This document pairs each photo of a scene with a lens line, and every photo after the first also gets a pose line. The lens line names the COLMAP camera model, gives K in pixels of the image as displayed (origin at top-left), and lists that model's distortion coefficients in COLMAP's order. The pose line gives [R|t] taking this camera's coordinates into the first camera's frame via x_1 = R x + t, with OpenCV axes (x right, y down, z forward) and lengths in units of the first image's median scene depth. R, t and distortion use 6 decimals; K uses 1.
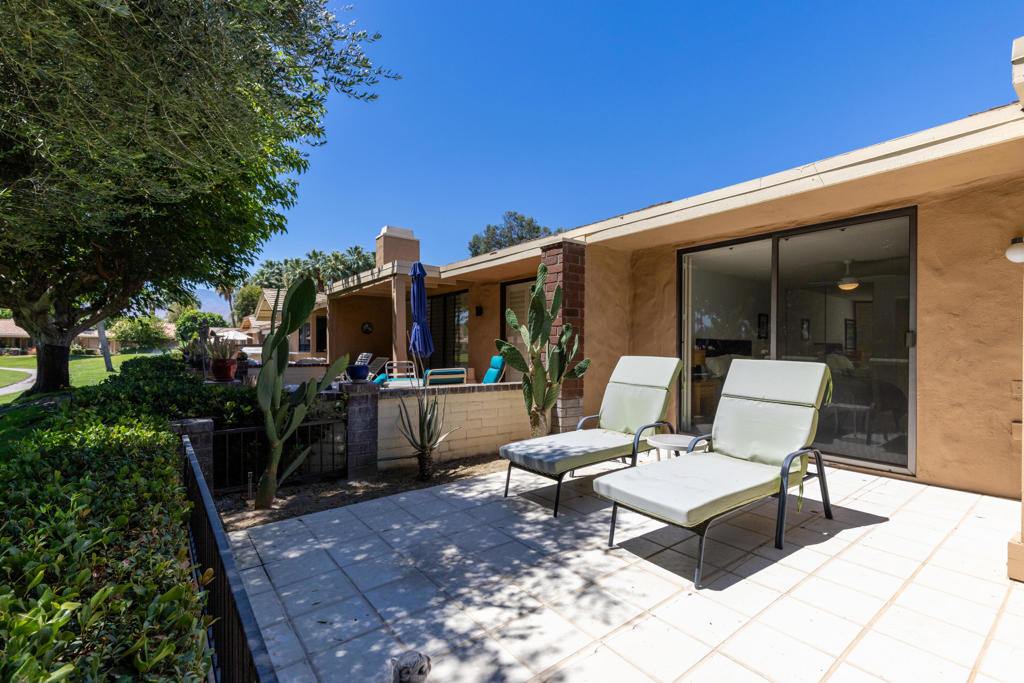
lens RADIAL K [[459.0, 0, 516.5], [0, 459.0, 344.9], [0, 0, 1]] dist [0.002859, -0.000051]
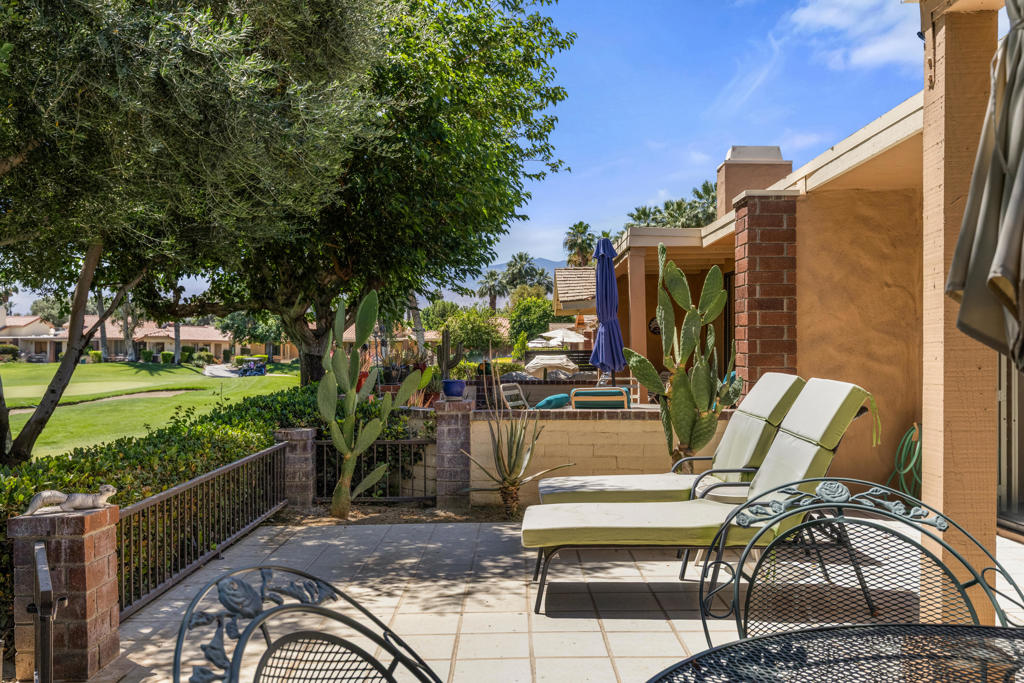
lens RADIAL K [[889.1, 0, 512.0], [0, 889.1, 341.5], [0, 0, 1]] dist [-0.000341, 0.007935]
pose [[0.790215, -0.012523, -0.612702, 0.681735], [0.008317, 0.999918, -0.009711, -0.010008], [0.612773, 0.002578, 0.790255, -0.231792]]
